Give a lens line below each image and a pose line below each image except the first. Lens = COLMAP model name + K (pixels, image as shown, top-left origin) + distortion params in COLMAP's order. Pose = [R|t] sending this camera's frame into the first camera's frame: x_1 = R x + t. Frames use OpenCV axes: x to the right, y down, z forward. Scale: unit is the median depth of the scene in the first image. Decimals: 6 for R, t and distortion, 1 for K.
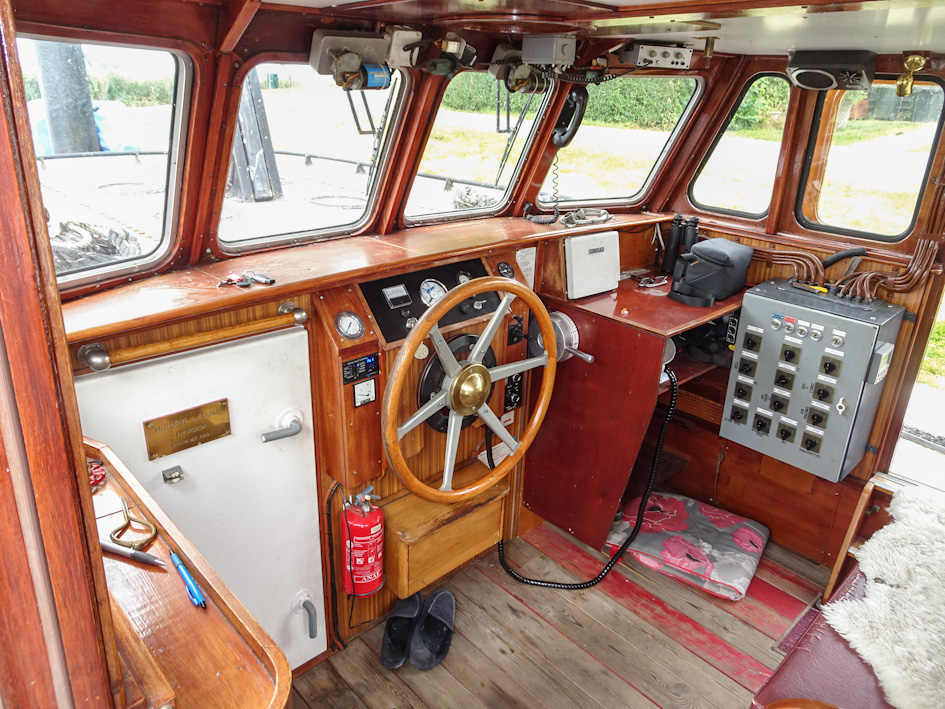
lens RADIAL K [[685.9, 0, 464.2], [0, 685.9, 350.7], [0, 0, 1]] dist [0.004152, 0.004473]
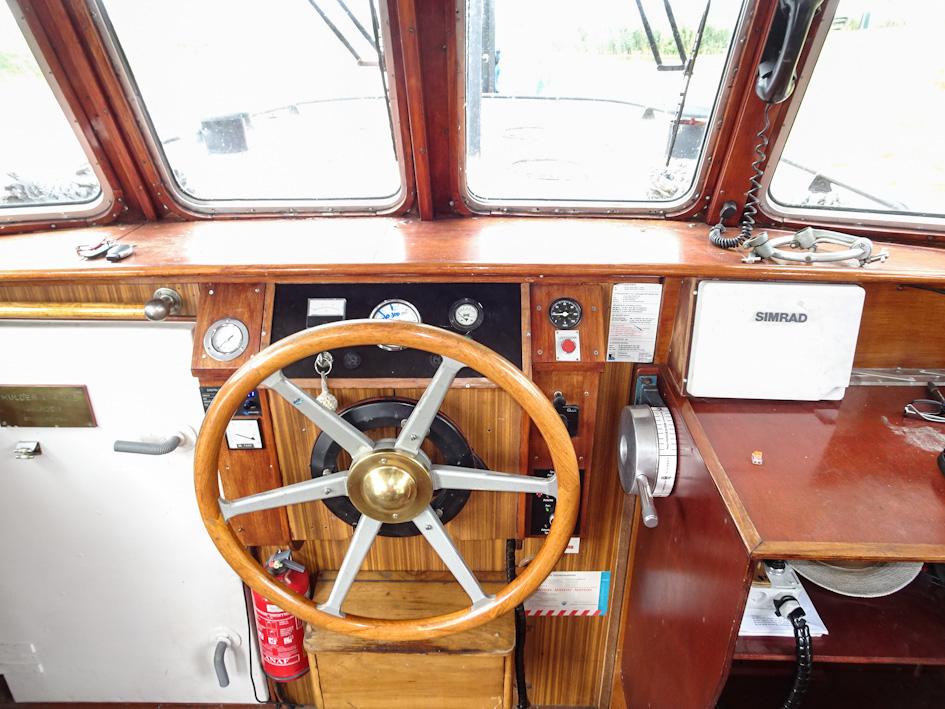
lens RADIAL K [[685.9, 0, 473.9], [0, 685.9, 354.7], [0, 0, 1]] dist [0.004152, 0.004473]
pose [[0.711543, 0.279407, -0.644700, 0.407861], [-0.234571, 0.959356, 0.156884, -0.164337], [0.662331, 0.039598, 0.748164, 0.543564]]
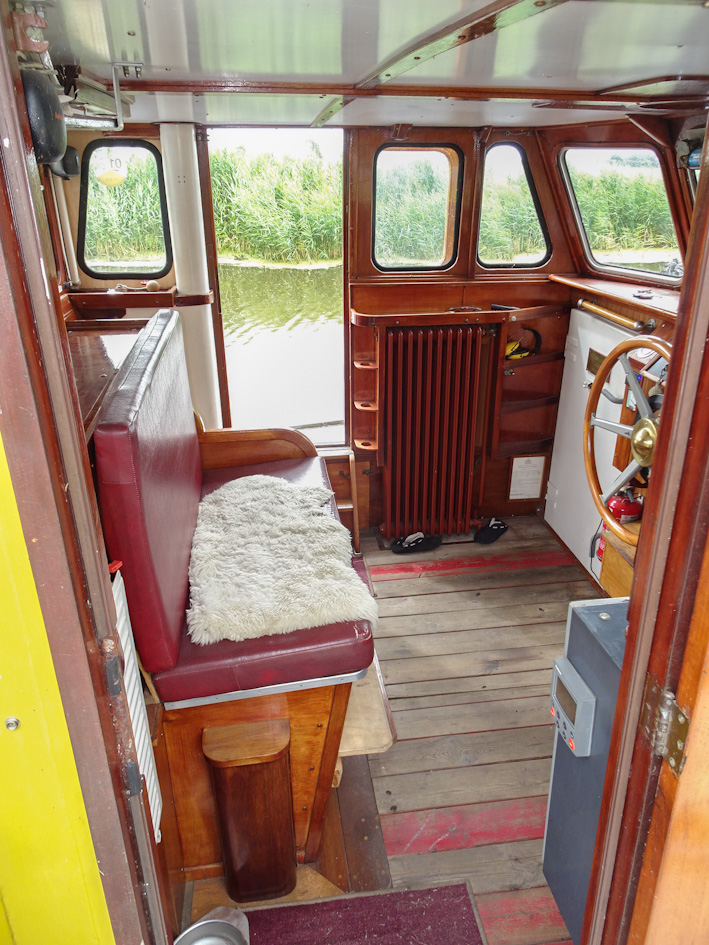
lens RADIAL K [[685.9, 0, 345.5], [0, 685.9, 473.1], [0, 0, 1]] dist [0.004152, 0.004473]
pose [[-0.584079, 0.311365, -0.749602, 1.075980], [-0.307852, 0.769526, 0.559514, -0.356090], [0.751052, 0.557567, -0.353610, 0.993125]]
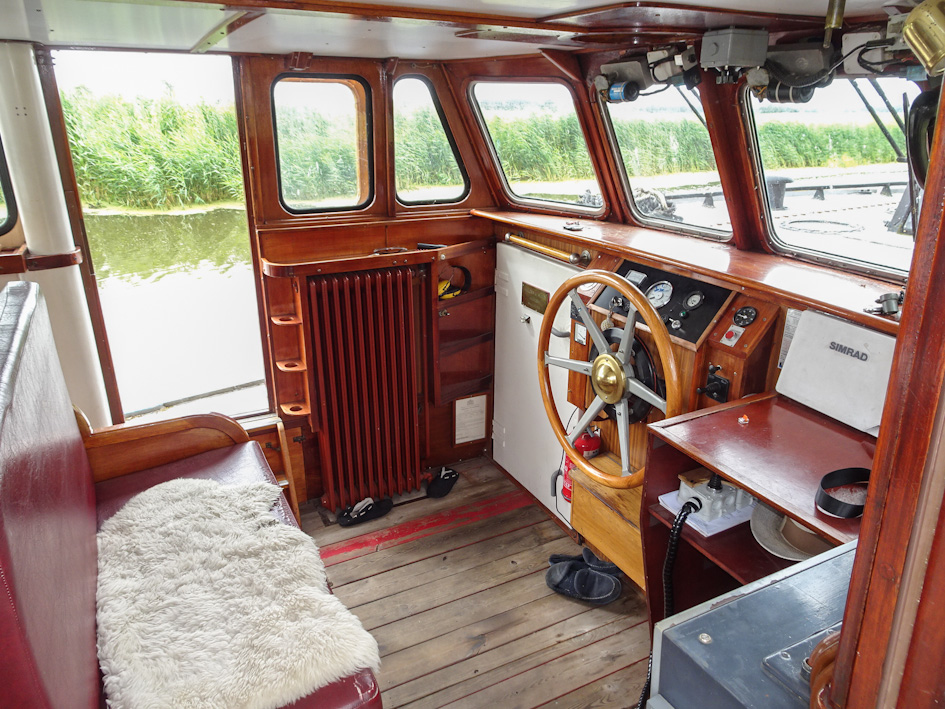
lens RADIAL K [[685.9, 0, 472.4], [0, 685.9, 354.0], [0, 0, 1]] dist [0.004152, 0.004473]
pose [[-0.271168, 0.307158, -0.912207, 0.969896], [-0.362134, 0.845527, 0.392355, -0.299924], [0.891811, 0.436735, -0.118048, 0.864971]]
